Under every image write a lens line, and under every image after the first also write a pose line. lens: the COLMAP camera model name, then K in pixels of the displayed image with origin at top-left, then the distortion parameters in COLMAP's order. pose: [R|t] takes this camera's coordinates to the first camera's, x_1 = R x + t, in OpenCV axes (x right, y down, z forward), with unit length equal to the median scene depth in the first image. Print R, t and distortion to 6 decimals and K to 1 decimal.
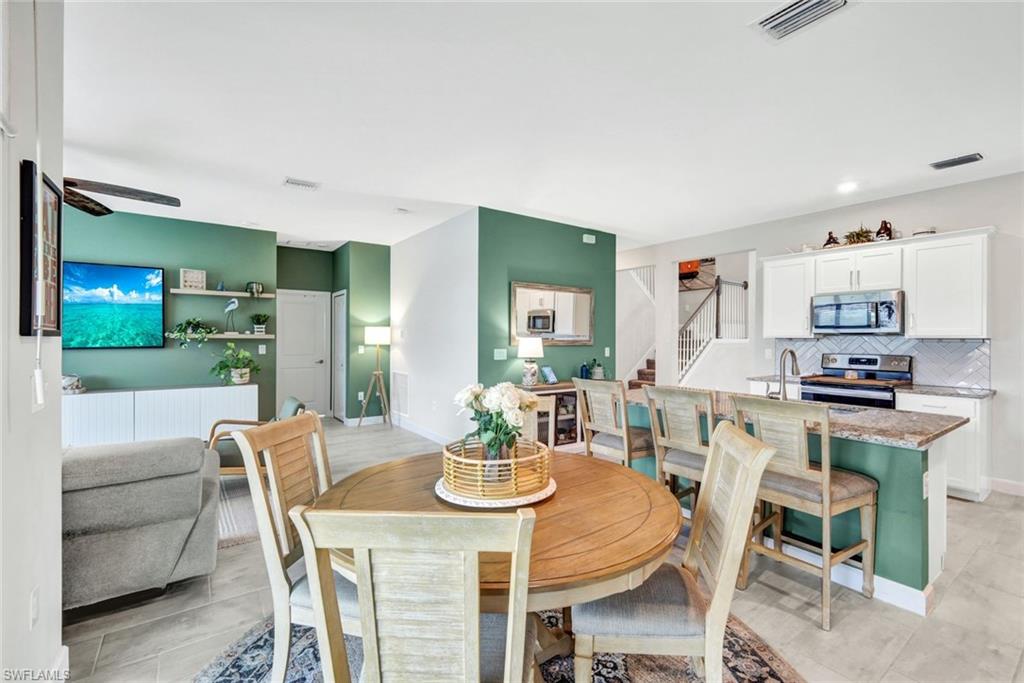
lens RADIAL K [[448.4, 0, 515.8], [0, 448.4, 337.0], [0, 0, 1]] dist [0.002474, 0.000412]
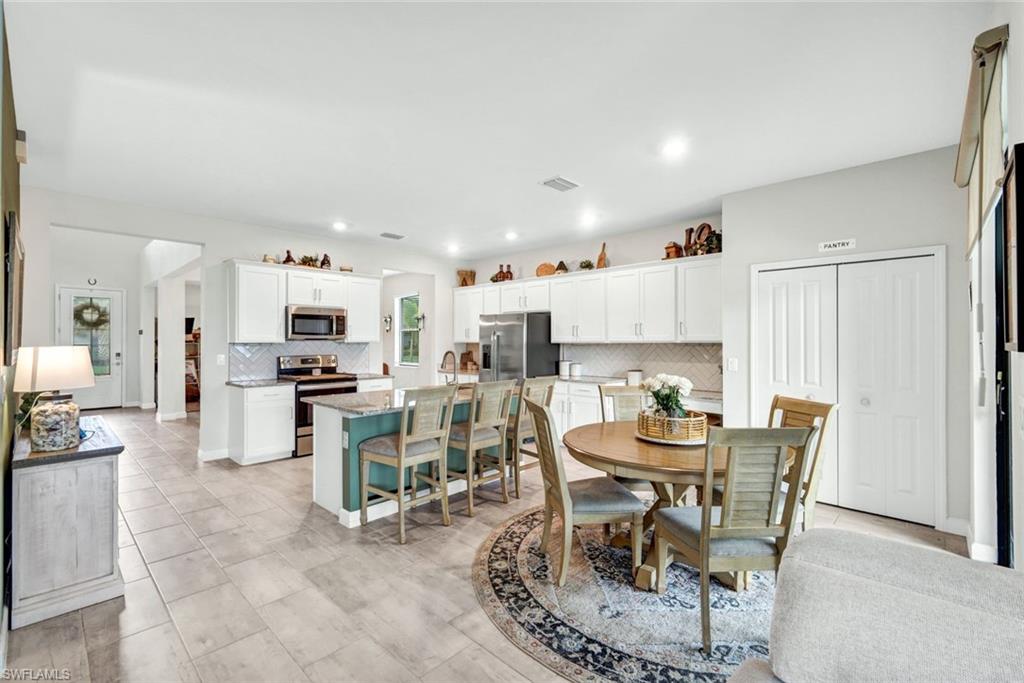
lens RADIAL K [[445.3, 0, 512.0], [0, 445.3, 341.5], [0, 0, 1]] dist [0.000294, 0.000057]
pose [[-0.199431, -0.002532, 0.979909, -0.459854], [0.000318, 0.999996, 0.002649, -0.003464], [-0.979912, 0.000840, -0.199429, 0.571491]]
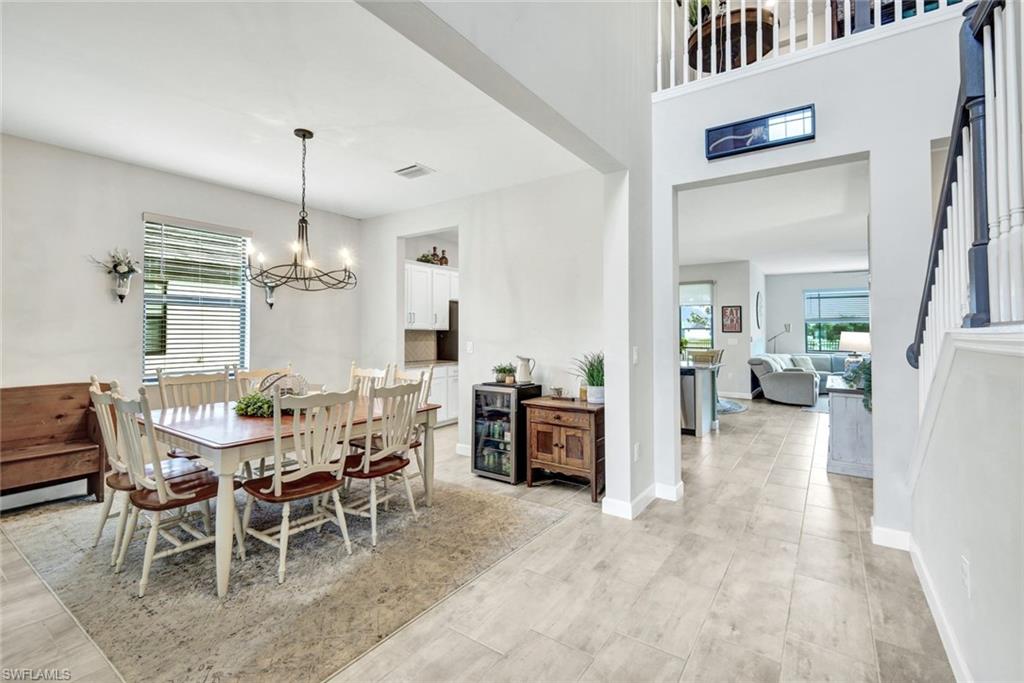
lens RADIAL K [[422.7, 0, 531.8], [0, 422.7, 318.8], [0, 0, 1]] dist [0.001346, 0.000117]
pose [[-0.942097, -0.017533, -0.334881, 0.906020], [-0.007936, 0.999518, -0.030004, 0.004453], [0.335246, -0.025609, -0.941783, 1.481210]]
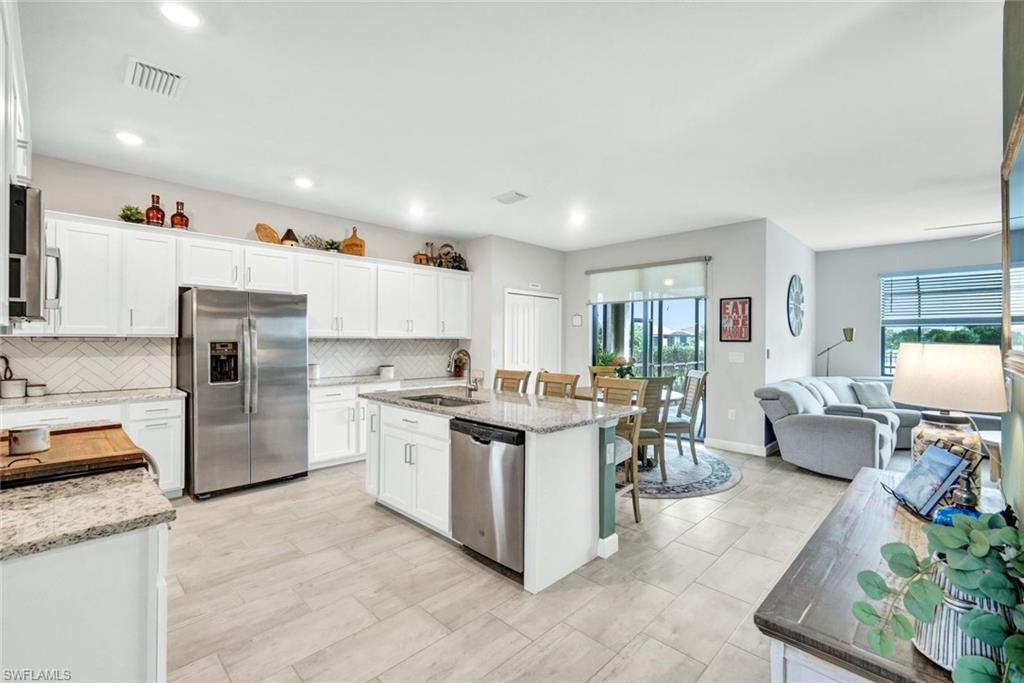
lens RADIAL K [[448.4, 0, 515.8], [0, 448.4, 337.0], [0, 0, 1]] dist [0.002474, 0.000412]
pose [[-0.981639, -0.010889, -0.190438, 0.358606], [-0.010347, 0.999939, -0.003841, -0.000177], [0.190469, -0.001800, -0.981692, 1.141326]]
